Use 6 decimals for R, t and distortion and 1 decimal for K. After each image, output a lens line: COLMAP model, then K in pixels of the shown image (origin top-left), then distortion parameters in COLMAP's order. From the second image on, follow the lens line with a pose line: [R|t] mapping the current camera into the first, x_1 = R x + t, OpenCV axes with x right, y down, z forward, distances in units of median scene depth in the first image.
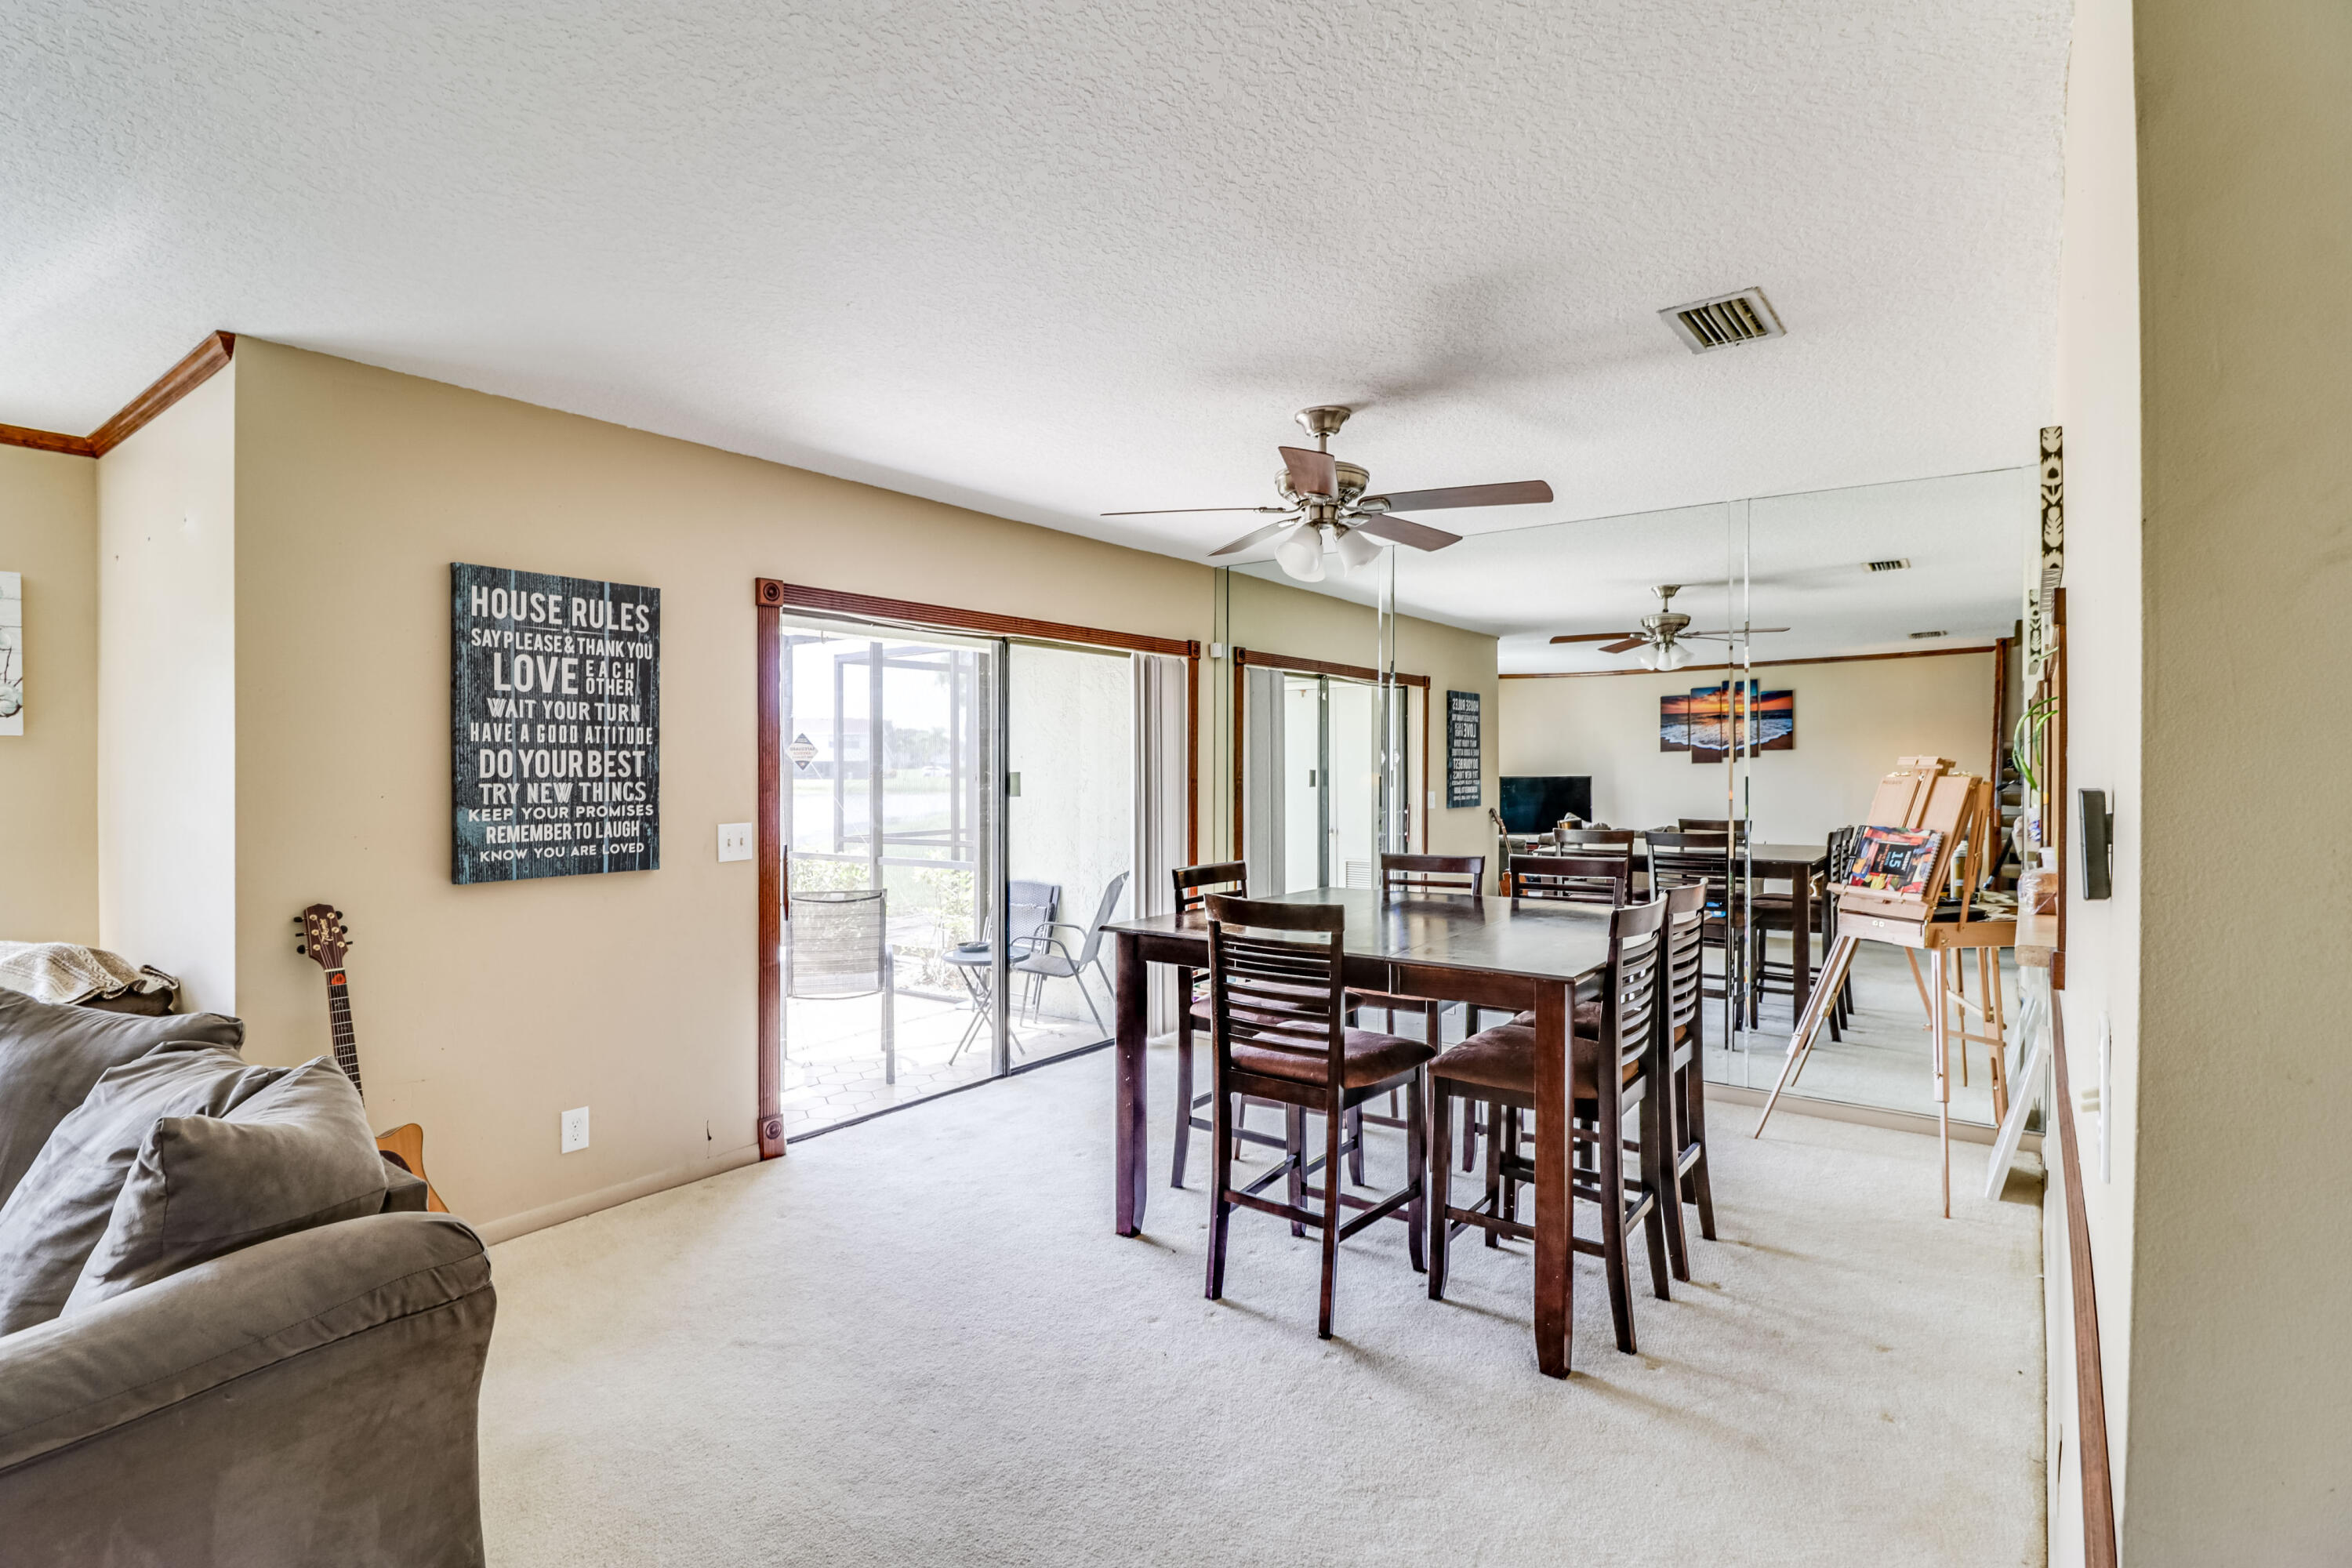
lens RADIAL K [[1159.1, 0, 1172.3], [0, 1159.1, 770.1], [0, 0, 1]] dist [0.003004, 0.000082]
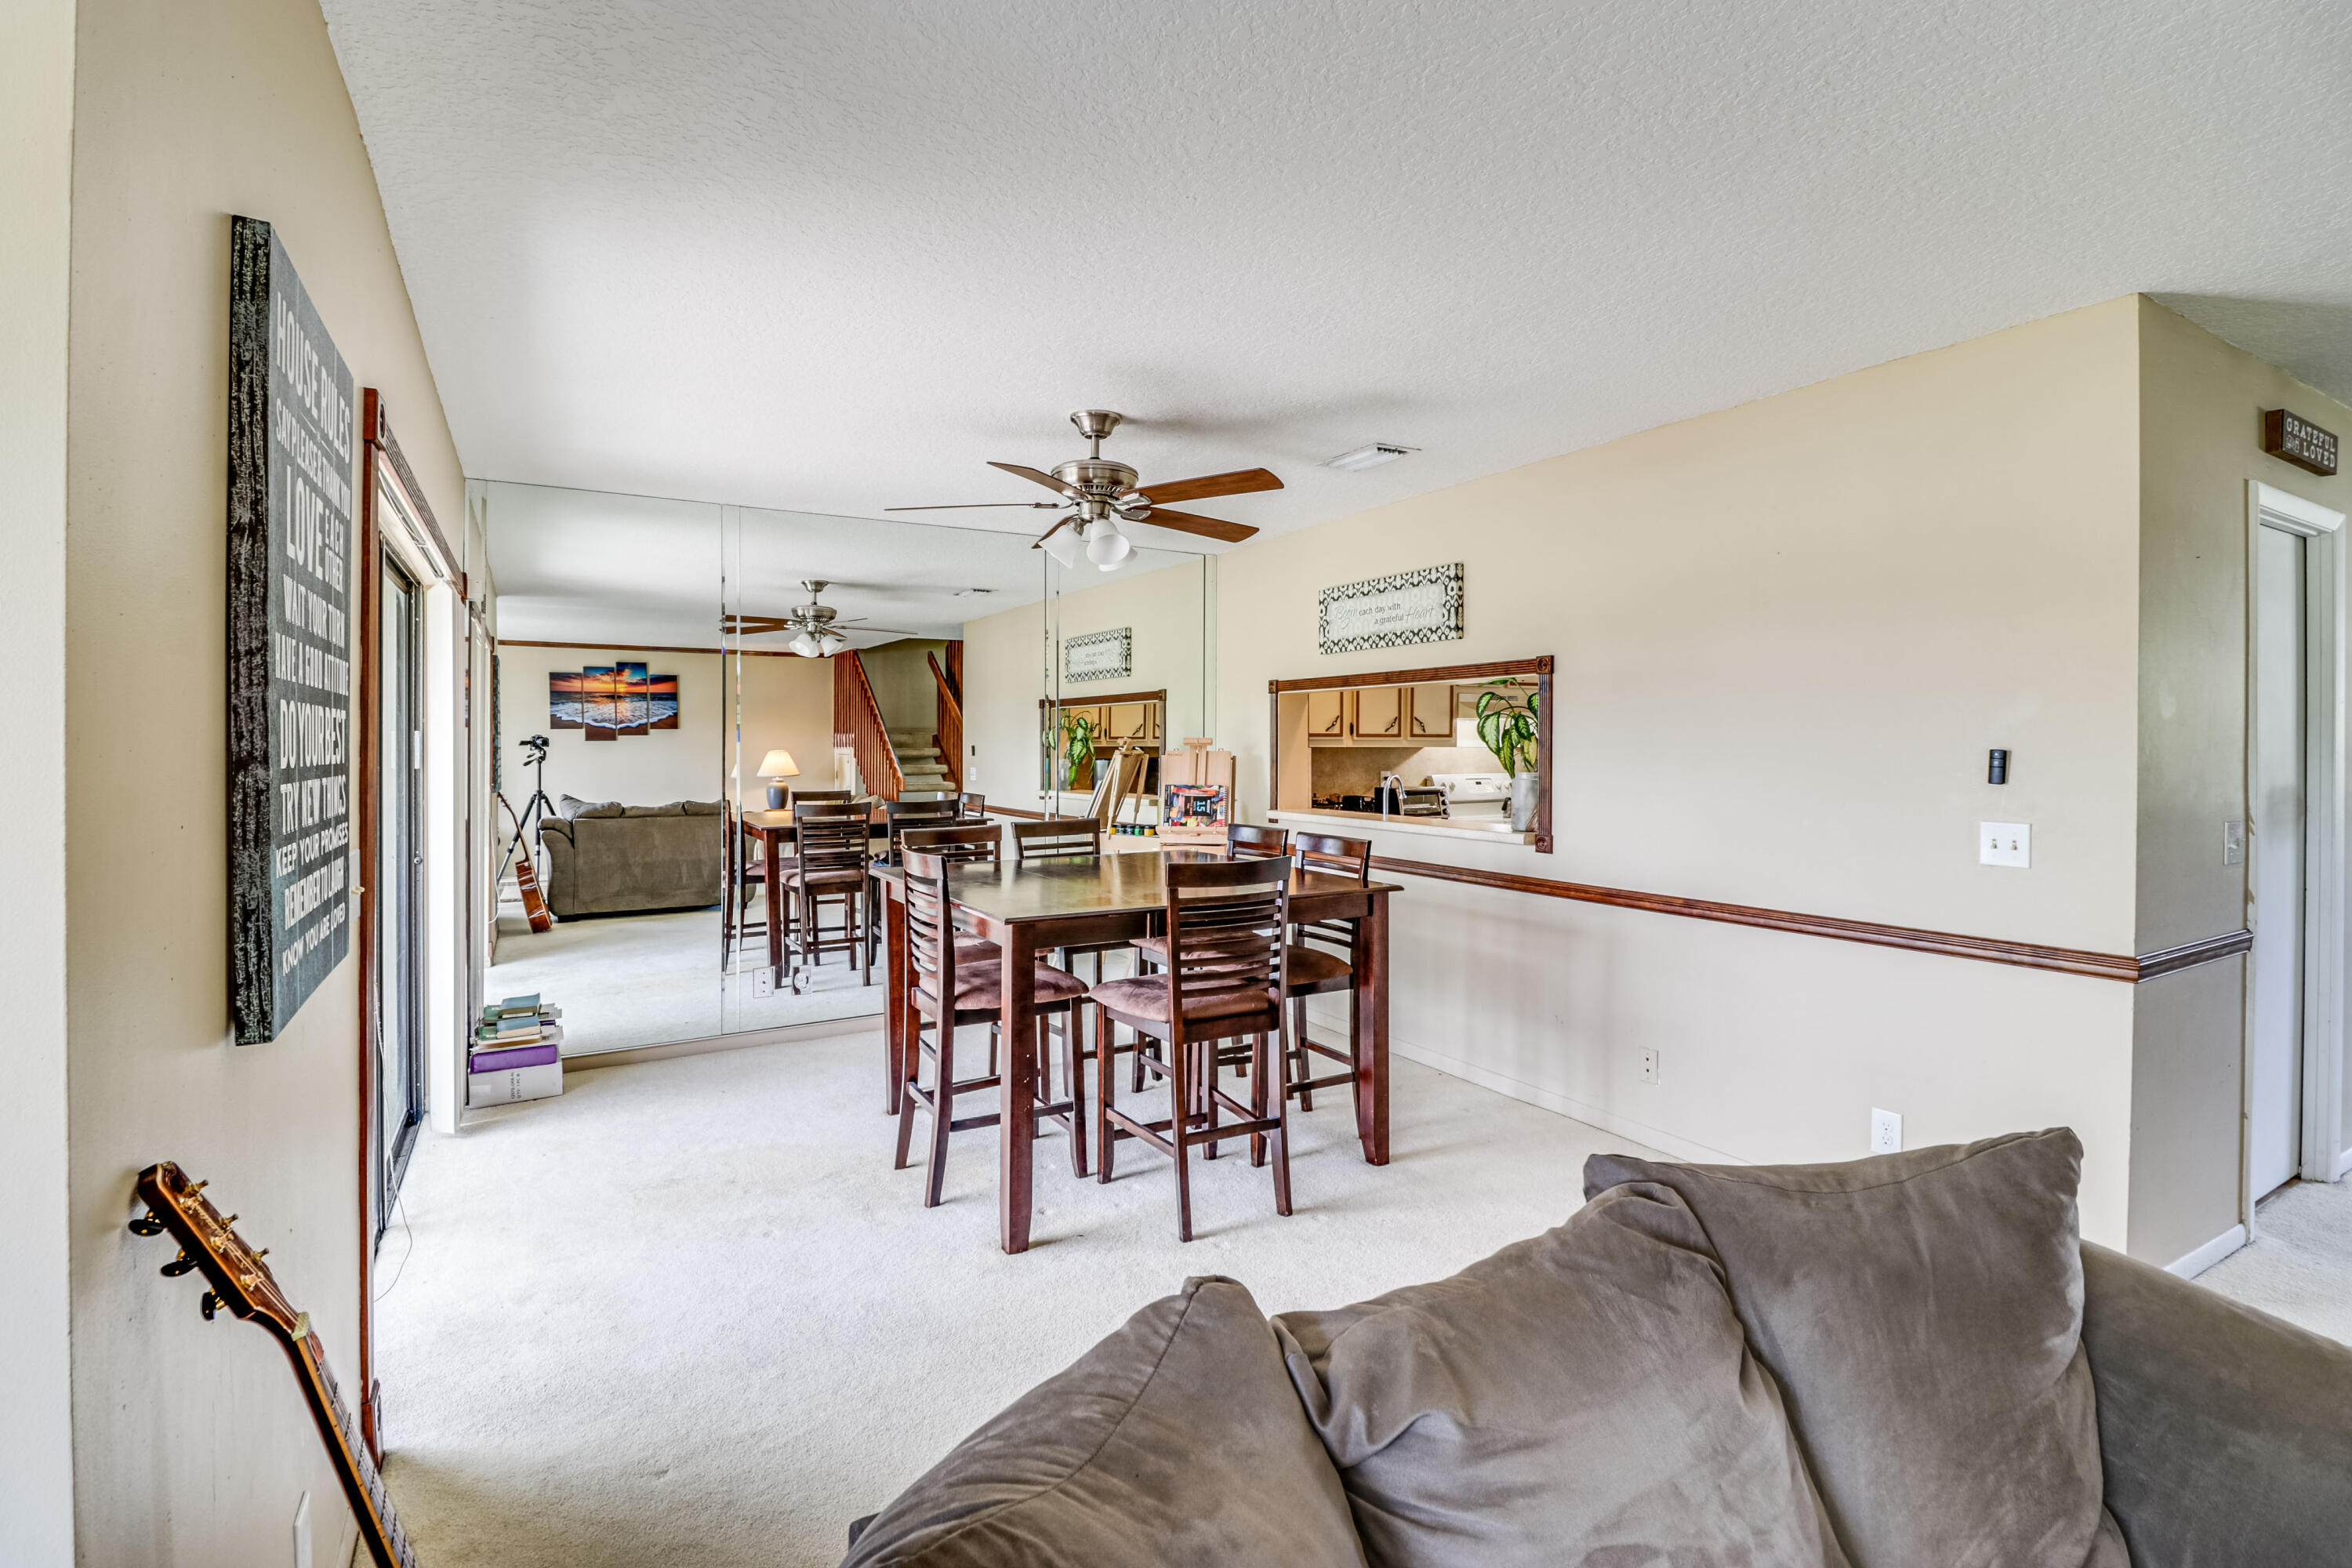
lens RADIAL K [[1089.5, 0, 1186.9], [0, 1089.5, 717.1], [0, 0, 1]] dist [-0.001645, -0.000852]
pose [[0.382396, 0.028562, 0.923557, -0.231729], [-0.001125, 0.999536, -0.030446, 0.001559], [-0.923998, 0.010603, 0.382250, 0.159036]]
